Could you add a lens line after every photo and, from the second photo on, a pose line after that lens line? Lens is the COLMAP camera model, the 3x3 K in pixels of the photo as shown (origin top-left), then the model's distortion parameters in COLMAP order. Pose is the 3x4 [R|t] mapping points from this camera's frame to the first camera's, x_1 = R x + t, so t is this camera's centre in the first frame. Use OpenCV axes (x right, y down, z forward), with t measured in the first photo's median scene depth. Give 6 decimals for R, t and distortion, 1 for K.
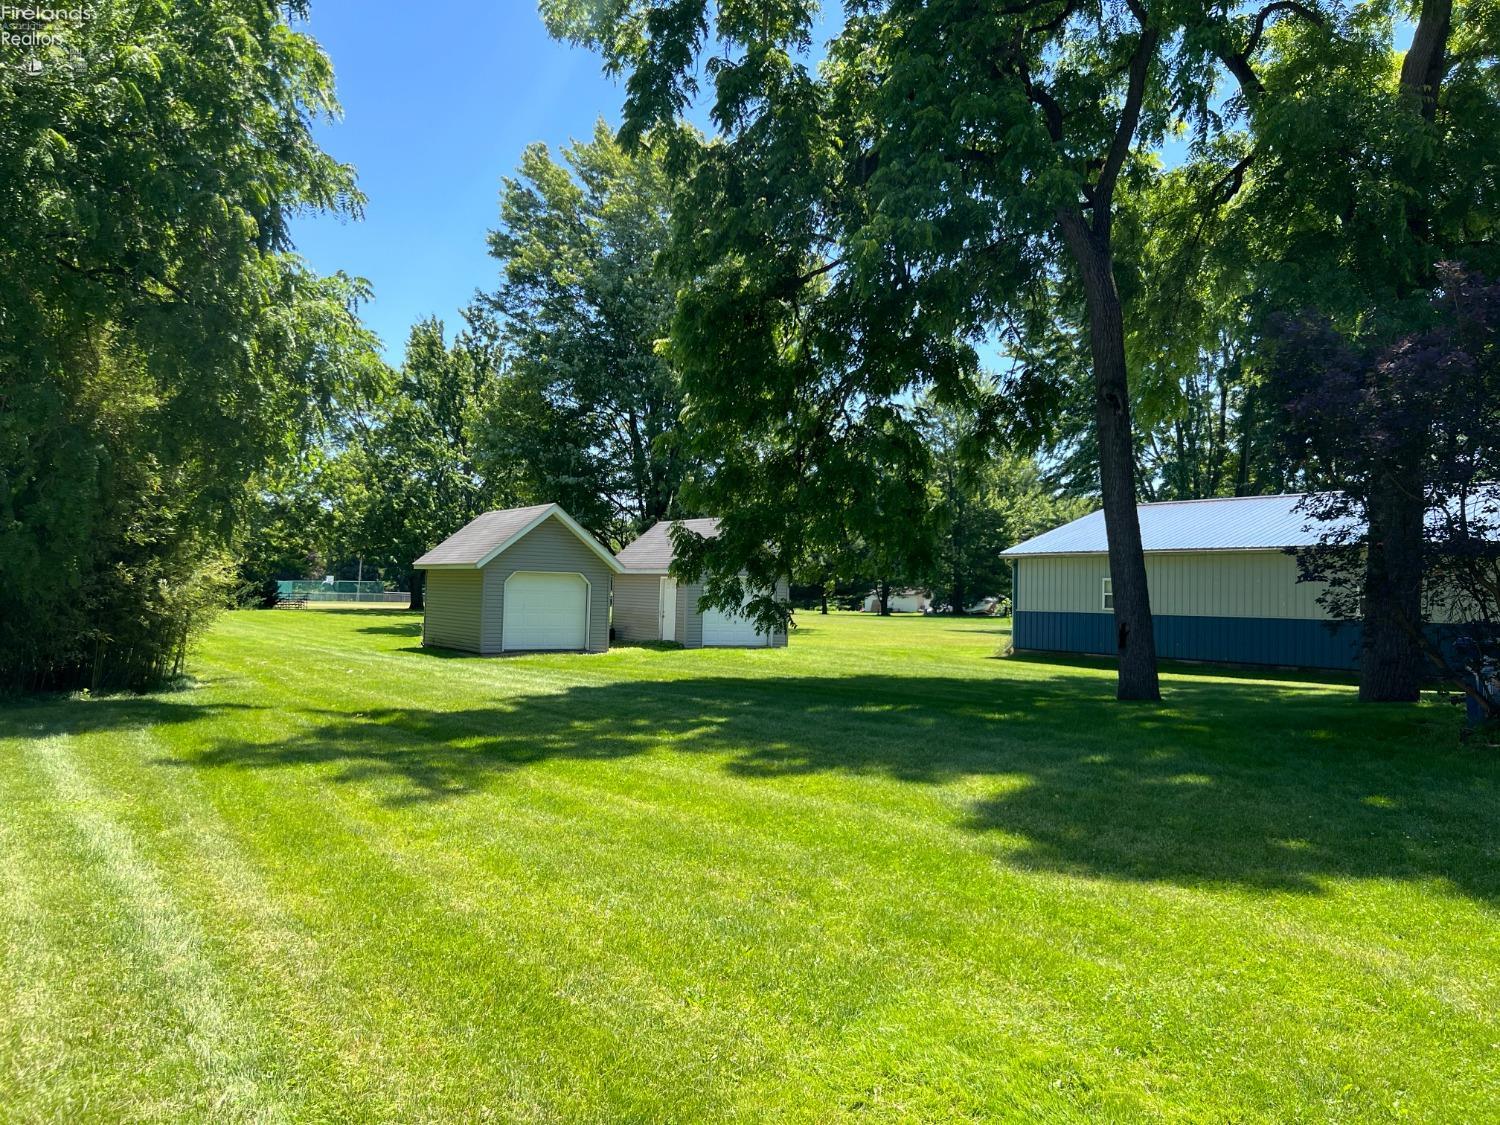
lens RADIAL K [[1125.0, 0, 750.0], [0, 1125.0, 562.5], [0, 0, 1]] dist [0.050185, -0.056363]
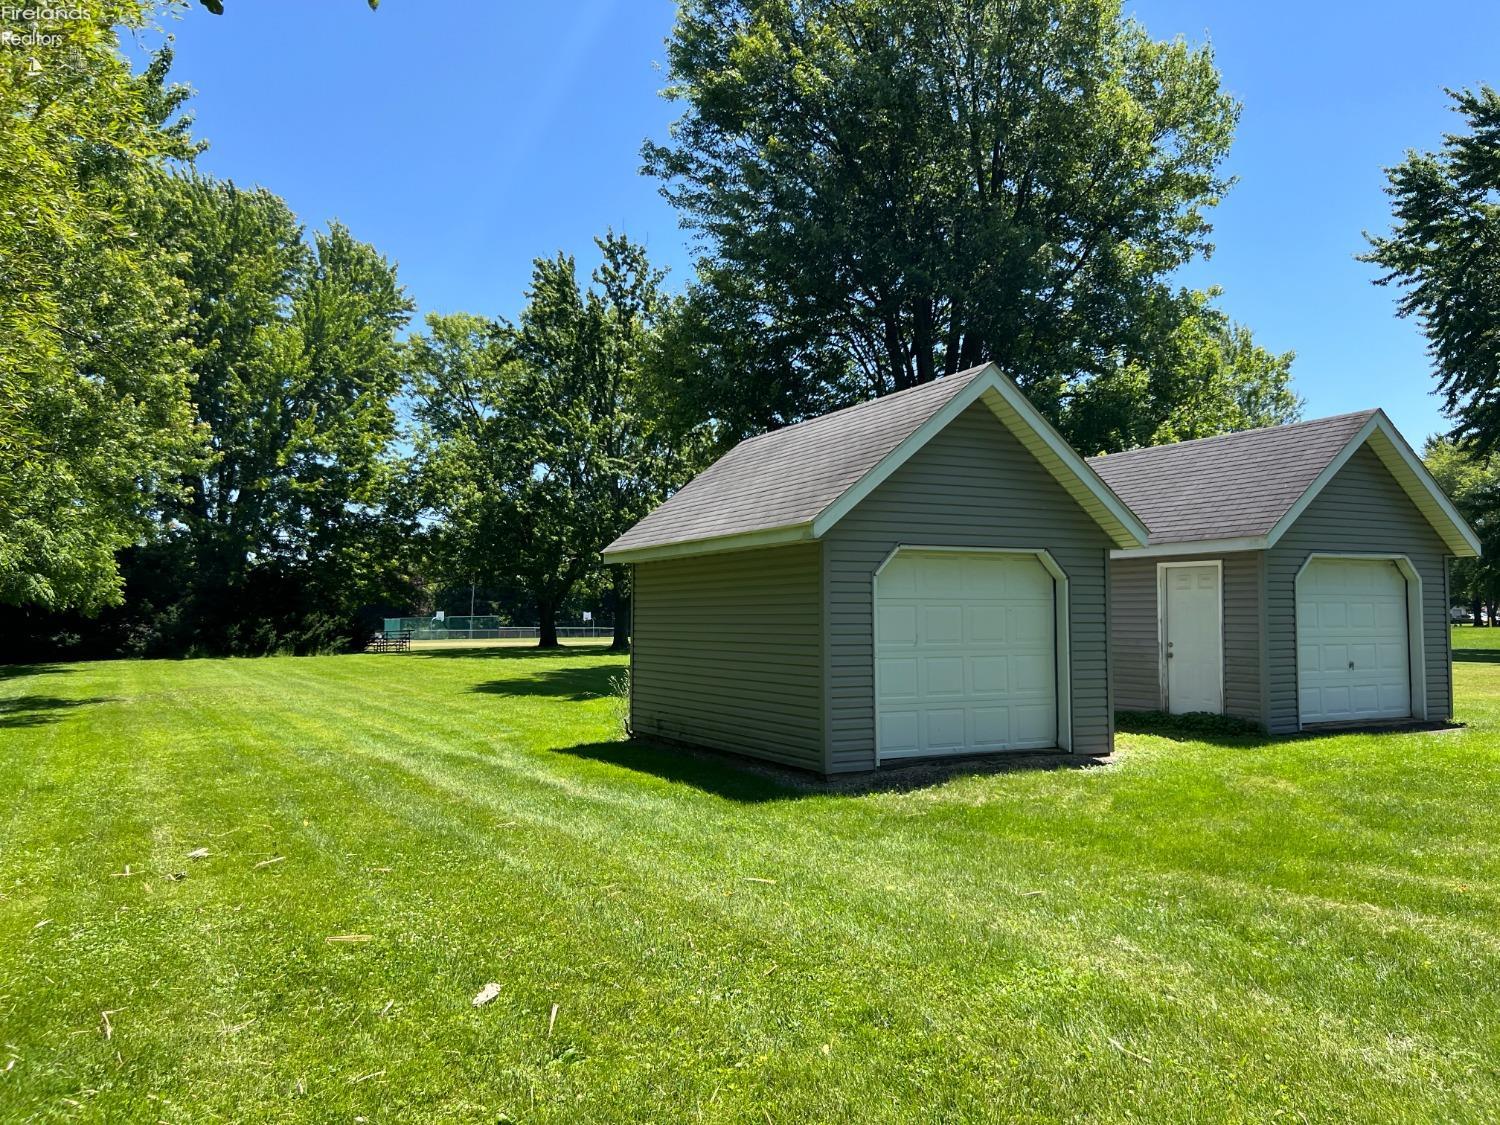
lens RADIAL K [[1125.0, 0, 750.0], [0, 1125.0, 562.5], [0, 0, 1]] dist [0.050185, -0.056363]
pose [[0.995508, -0.035202, -0.087894, -0.099688], [0.033089, 0.999130, -0.025382, 0.009191], [0.088711, 0.022360, 0.995806, 0.278982]]
